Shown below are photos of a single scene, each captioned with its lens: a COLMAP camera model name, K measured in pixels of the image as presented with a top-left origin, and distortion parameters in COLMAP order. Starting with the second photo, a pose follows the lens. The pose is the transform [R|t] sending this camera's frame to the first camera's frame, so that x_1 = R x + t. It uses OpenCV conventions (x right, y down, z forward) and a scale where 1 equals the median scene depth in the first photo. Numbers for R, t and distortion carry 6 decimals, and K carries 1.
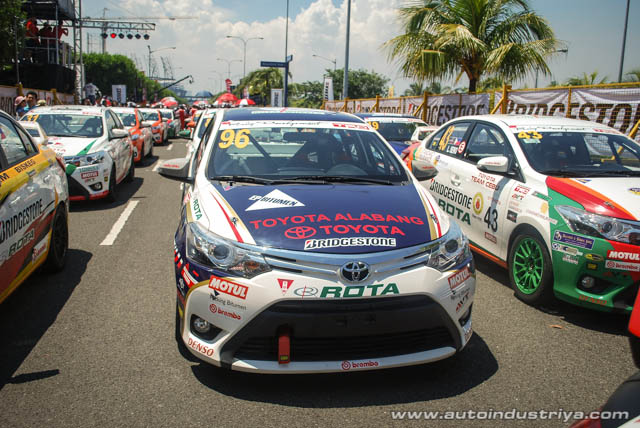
lens RADIAL K [[651.2, 0, 320.0], [0, 651.2, 214.0], [0, 0, 1]] dist [-0.006186, -0.006124]
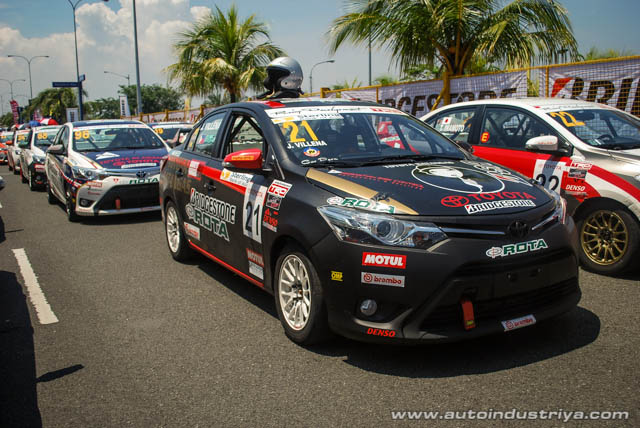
lens RADIAL K [[651.2, 0, 320.0], [0, 651.2, 214.0], [0, 0, 1]] dist [-0.006186, -0.006124]
pose [[0.953550, -0.101503, 0.283617, -0.014151], [0.105997, 0.994366, -0.000502, 0.195336], [-0.281968, 0.030541, 0.958937, -1.091628]]
